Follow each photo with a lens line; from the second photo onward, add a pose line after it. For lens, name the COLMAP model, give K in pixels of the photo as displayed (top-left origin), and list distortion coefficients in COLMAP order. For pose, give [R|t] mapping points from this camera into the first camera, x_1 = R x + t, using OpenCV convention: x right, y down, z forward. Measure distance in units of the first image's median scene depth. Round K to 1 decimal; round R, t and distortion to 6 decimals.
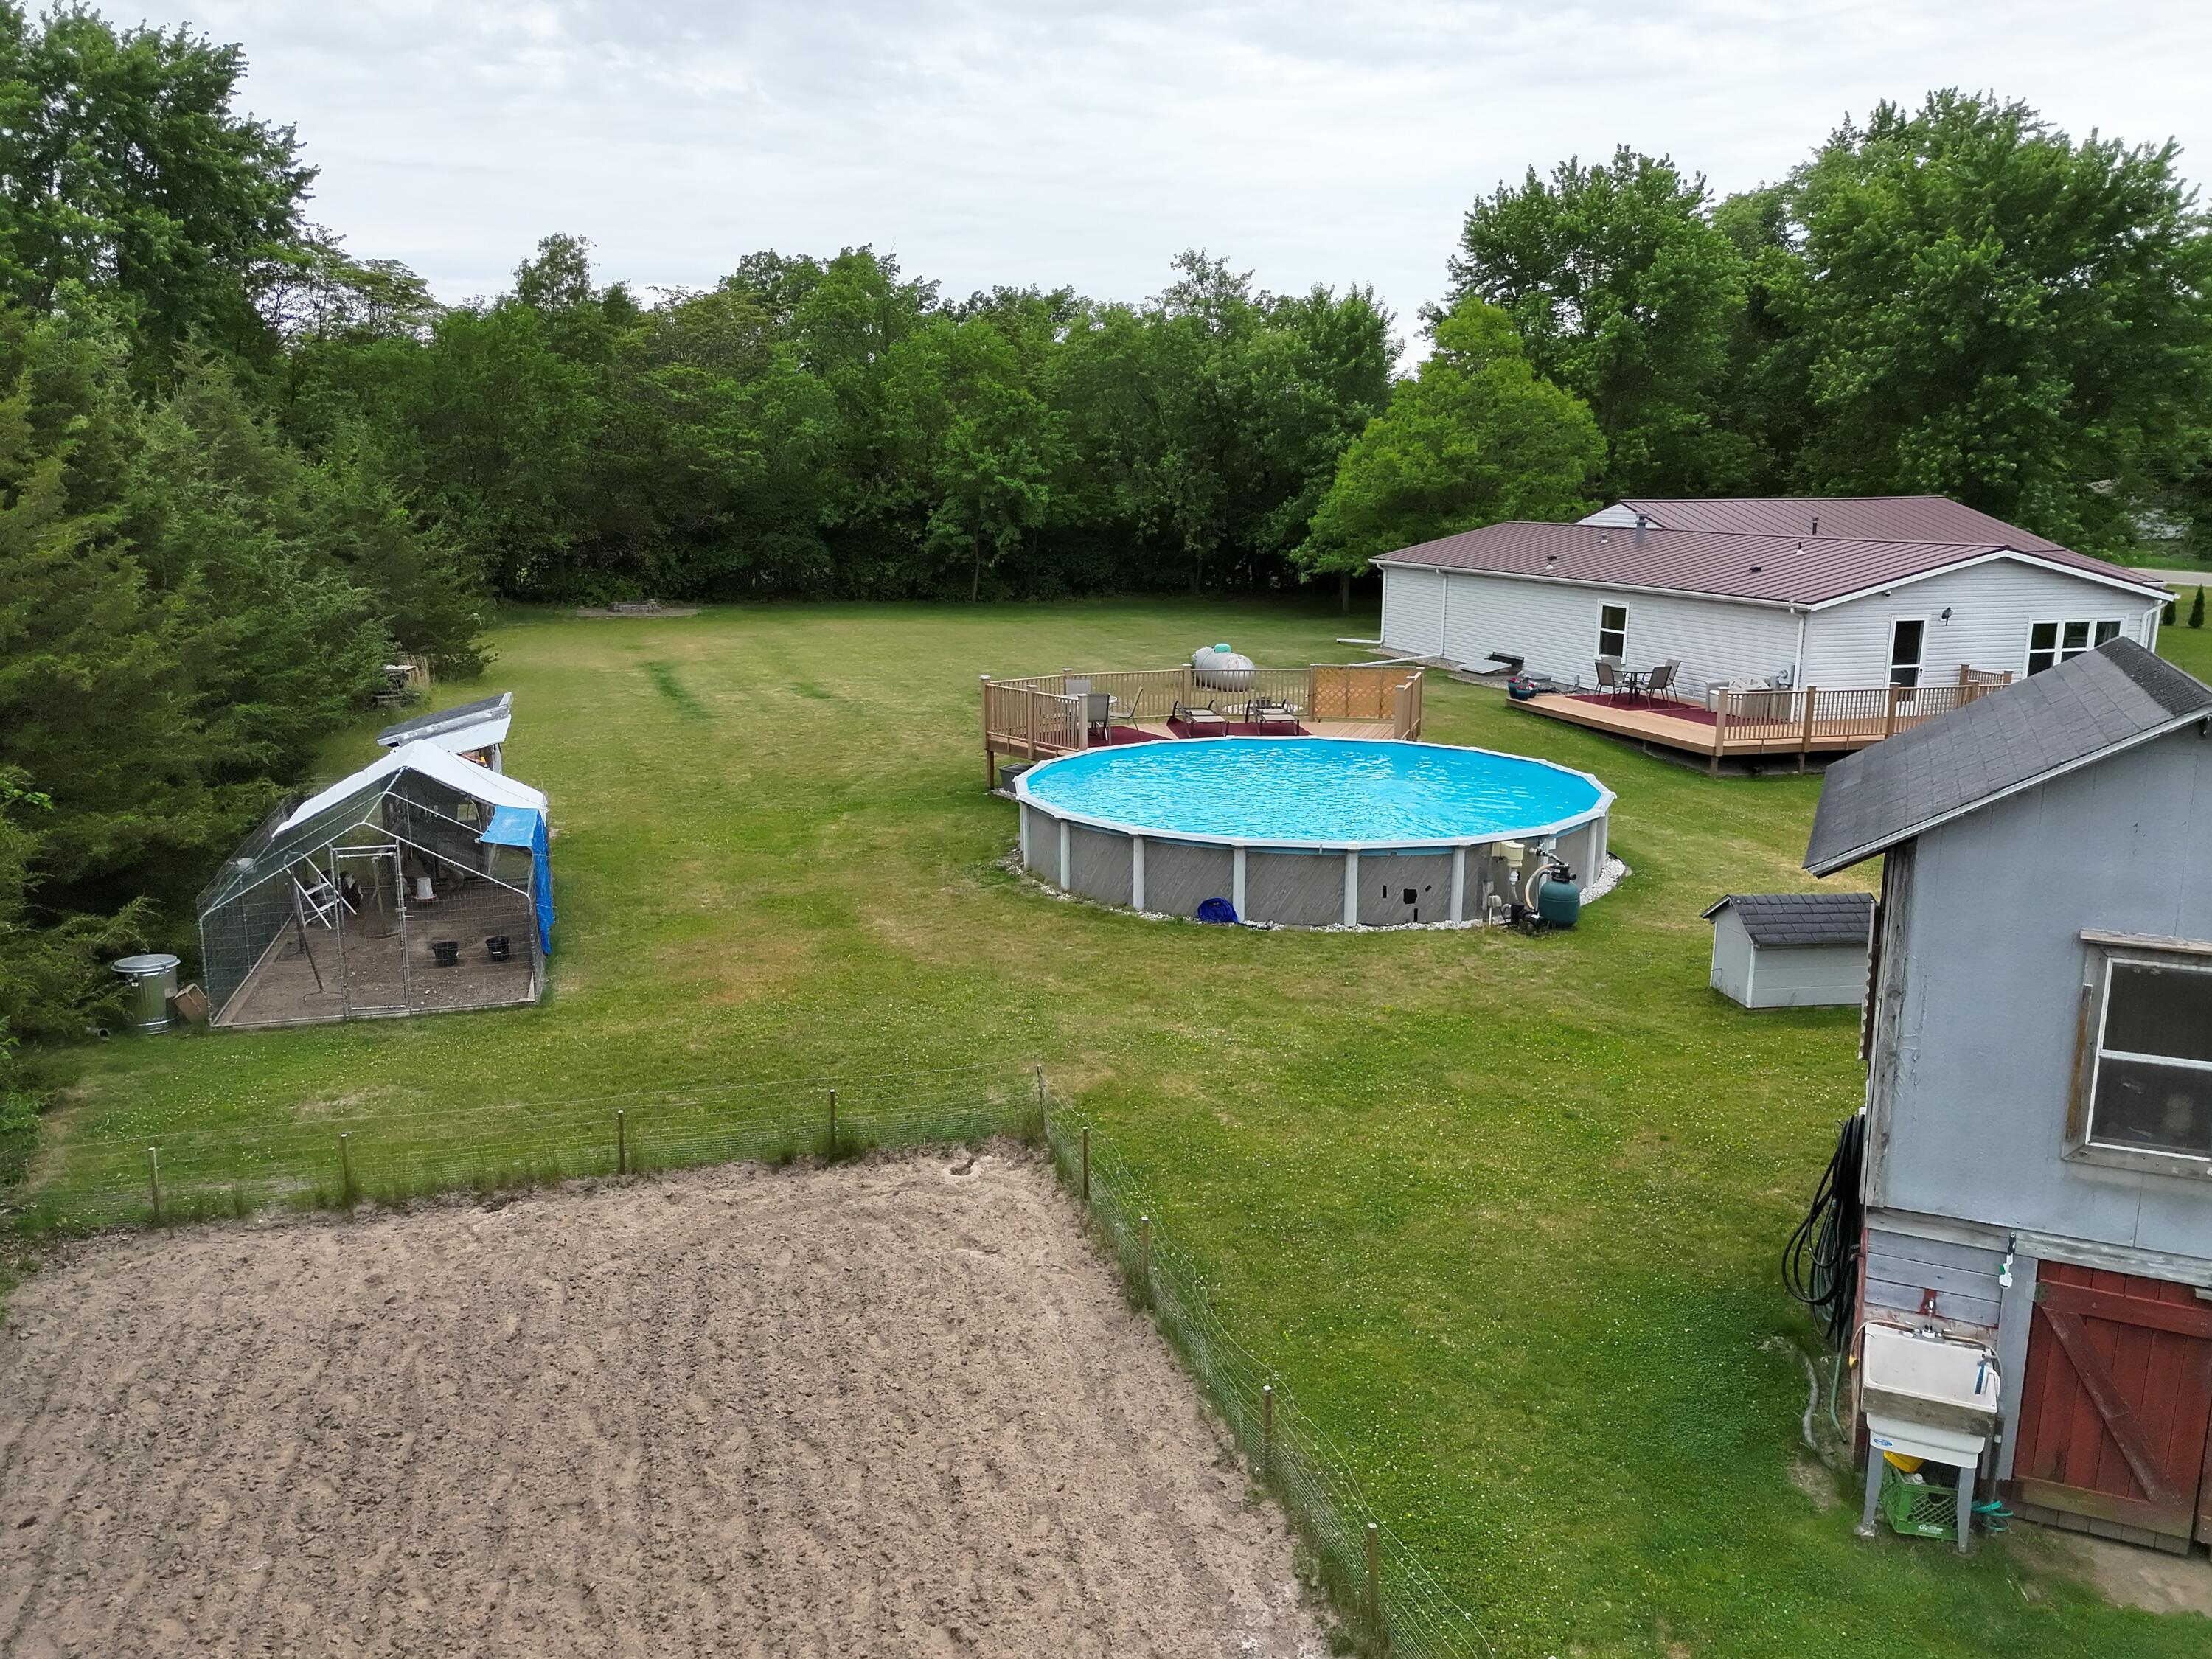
lens RADIAL K [[1673.1, 0, 1102.0], [0, 1673.1, 831.8], [0, 0, 1]] dist [0.086188, -0.084509]
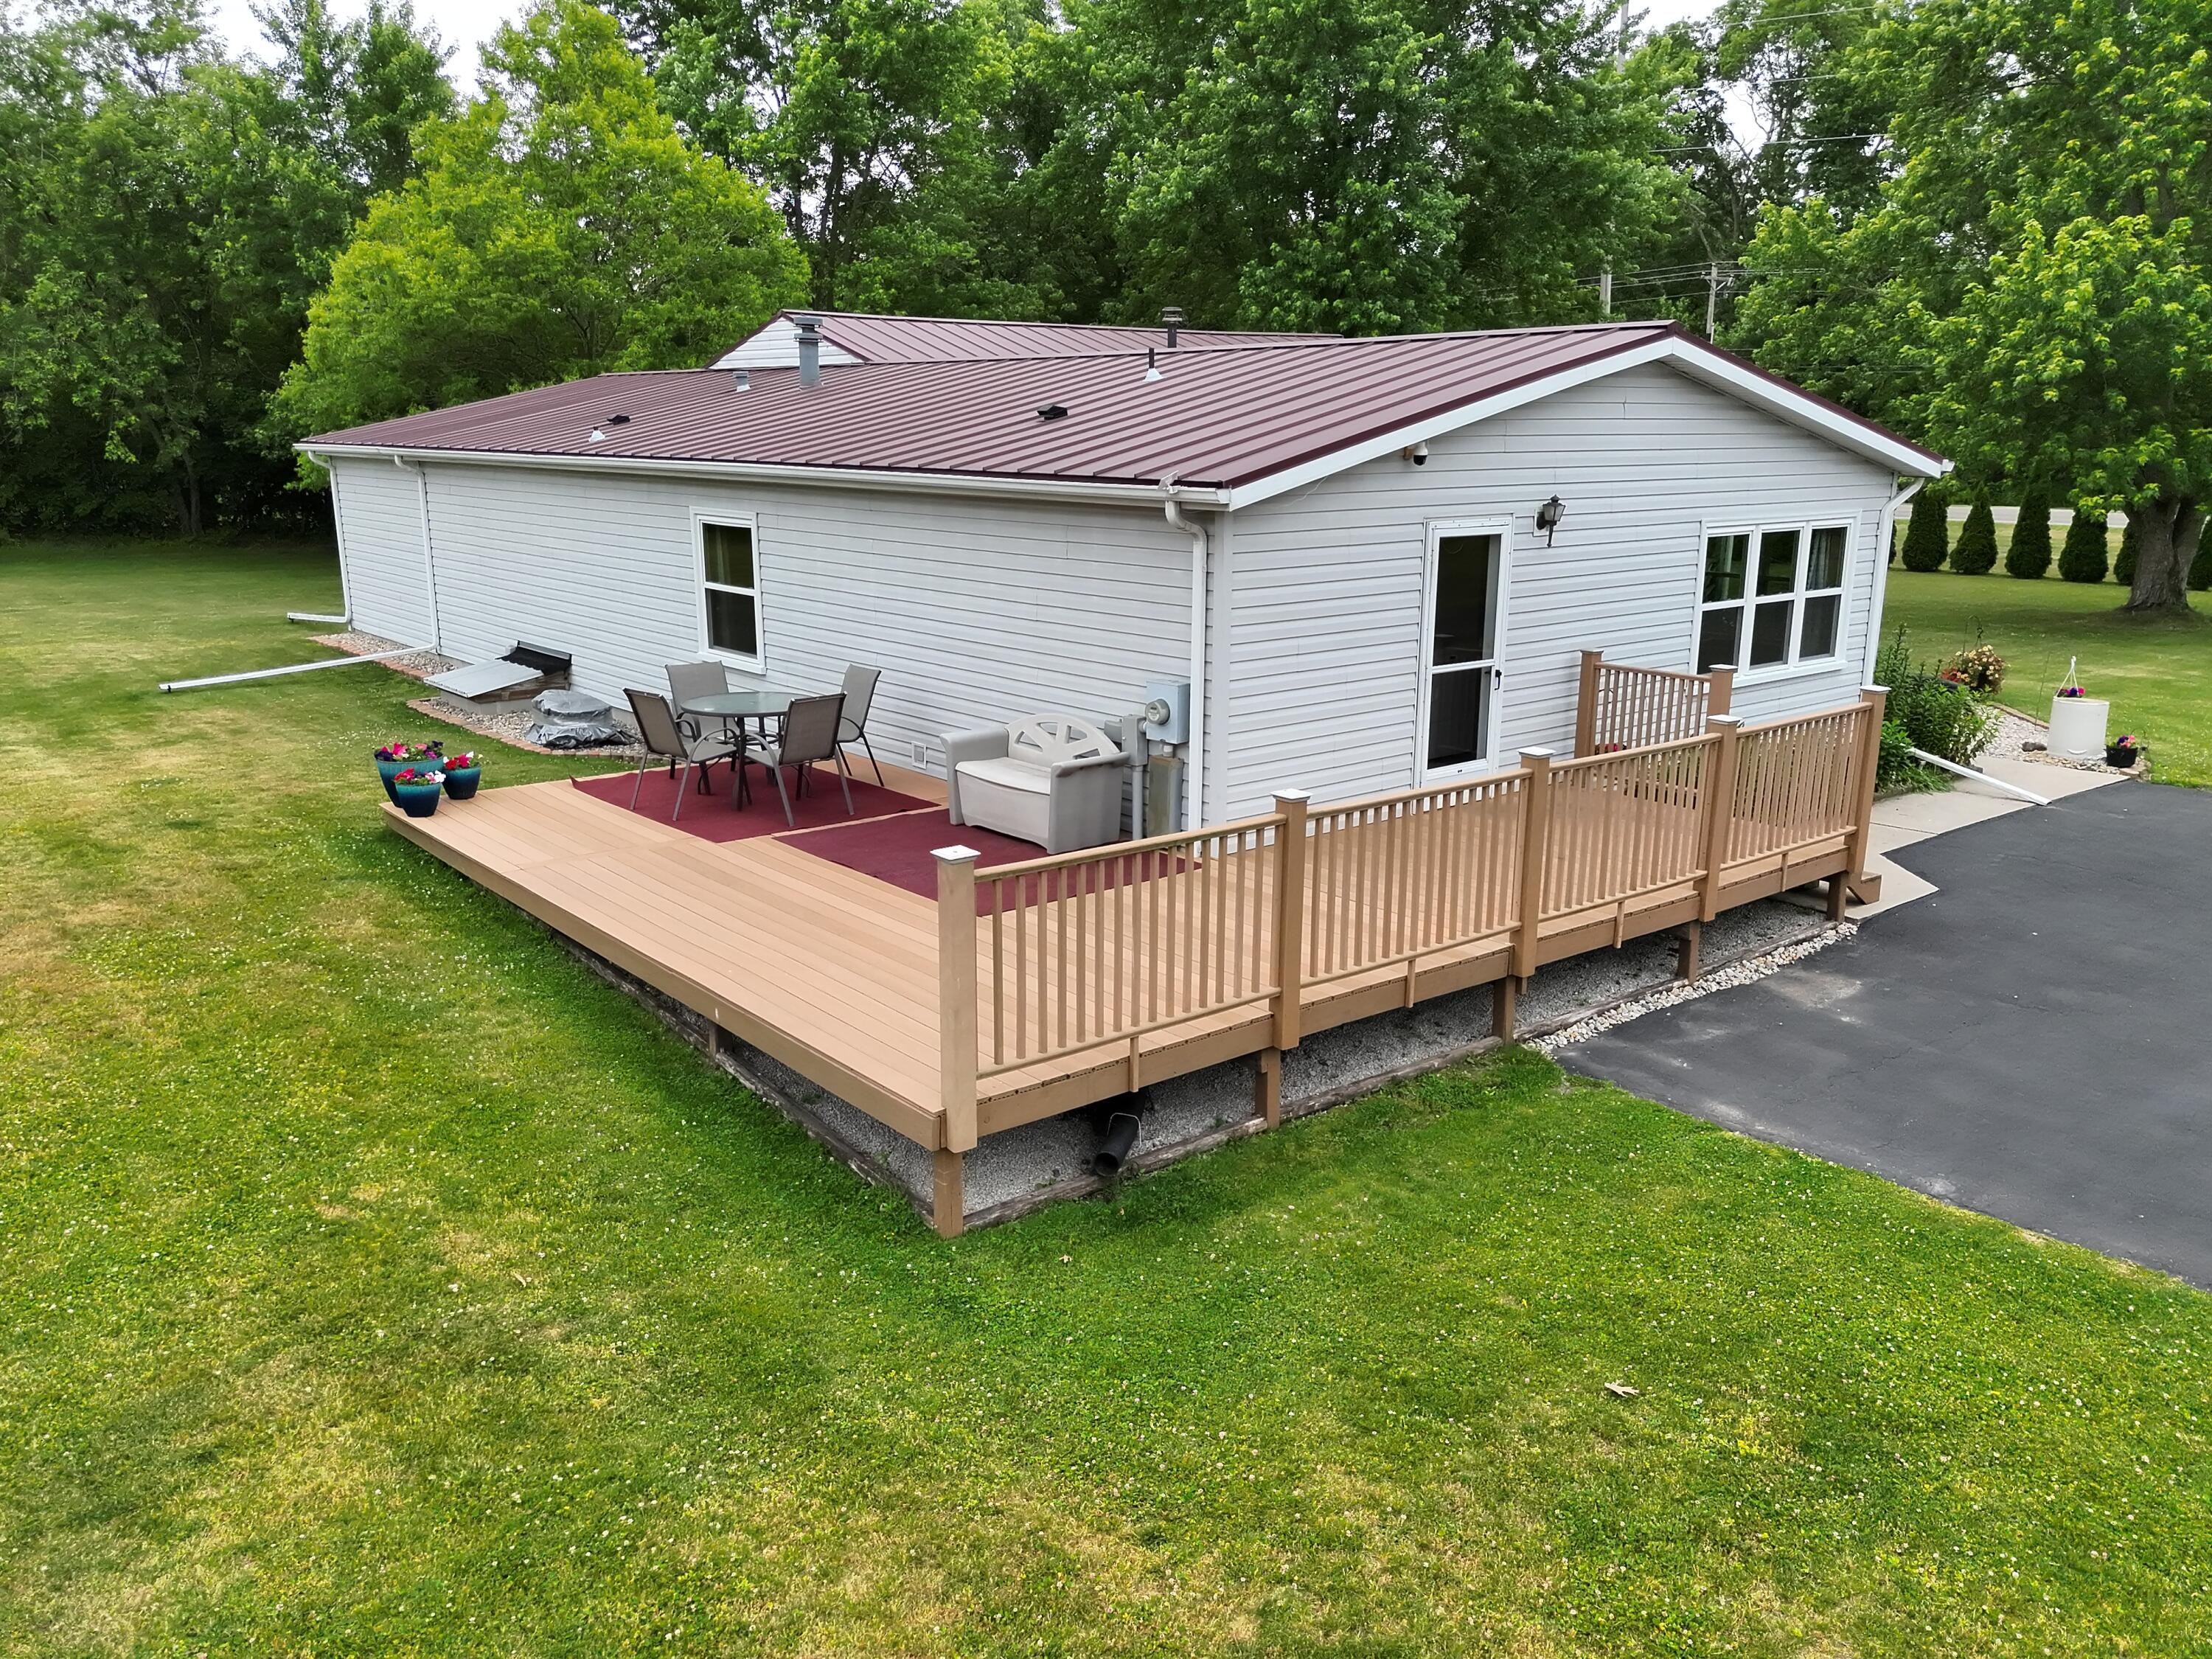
lens RADIAL K [[1673.1, 0, 1102.0], [0, 1673.1, 831.8], [0, 0, 1]] dist [0.086188, -0.084509]
pose [[0.925624, -0.091380, 0.367247, 0.267978], [0.080852, 0.995755, 0.043983, -0.083555], [-0.369707, -0.011019, 0.929083, 0.693255]]
